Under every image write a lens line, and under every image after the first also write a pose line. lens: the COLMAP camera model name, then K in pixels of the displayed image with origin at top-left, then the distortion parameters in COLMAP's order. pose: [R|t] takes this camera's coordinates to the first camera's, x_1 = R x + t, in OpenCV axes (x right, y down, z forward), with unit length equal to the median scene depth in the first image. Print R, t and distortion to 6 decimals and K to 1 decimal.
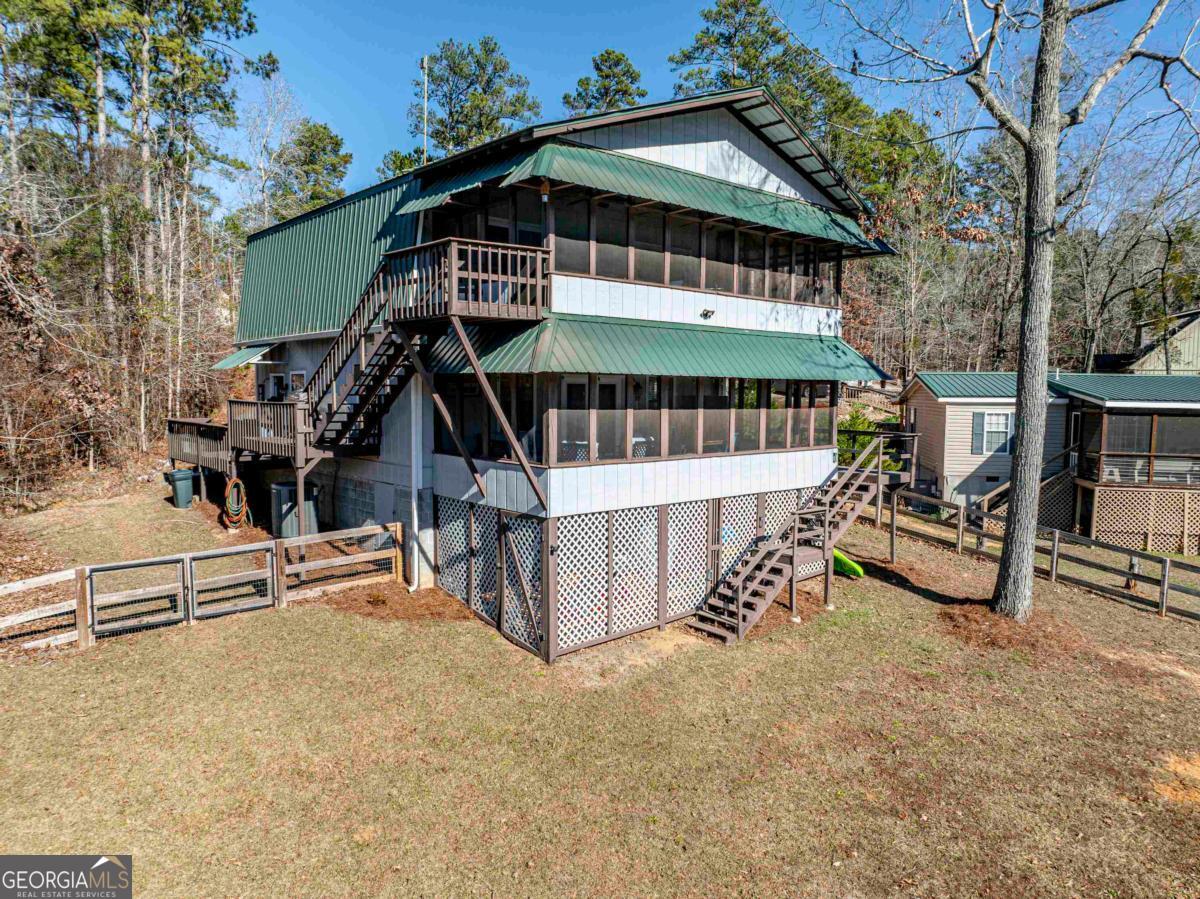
lens RADIAL K [[850.2, 0, 595.7], [0, 850.2, 456.4], [0, 0, 1]] dist [-0.029807, -0.007151]
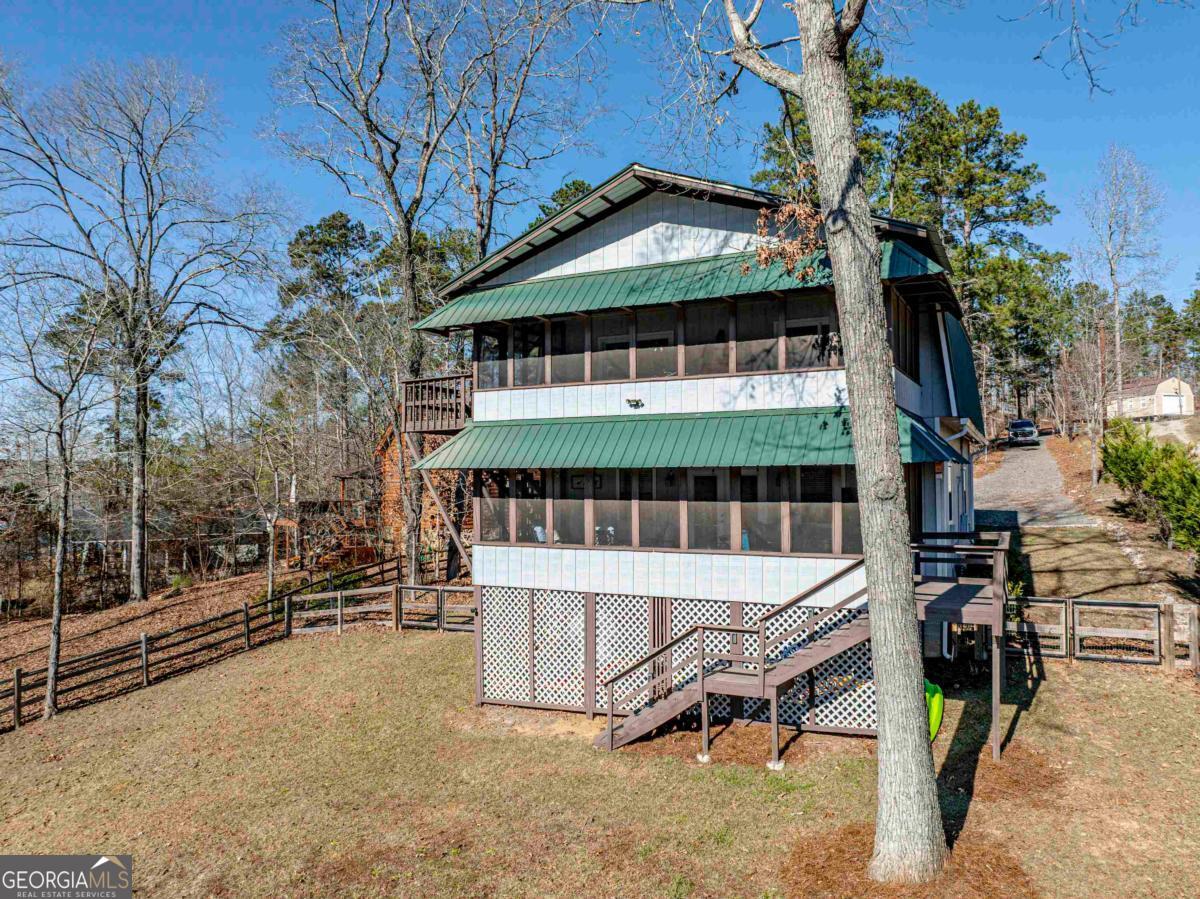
lens RADIAL K [[850.2, 0, 603.6], [0, 850.2, 447.9], [0, 0, 1]] dist [-0.029807, -0.007151]
pose [[0.366626, -0.048002, -0.929129, 1.039416], [-0.067178, 0.994696, -0.077897, -0.037845], [0.927940, 0.090976, 0.361457, 0.623378]]
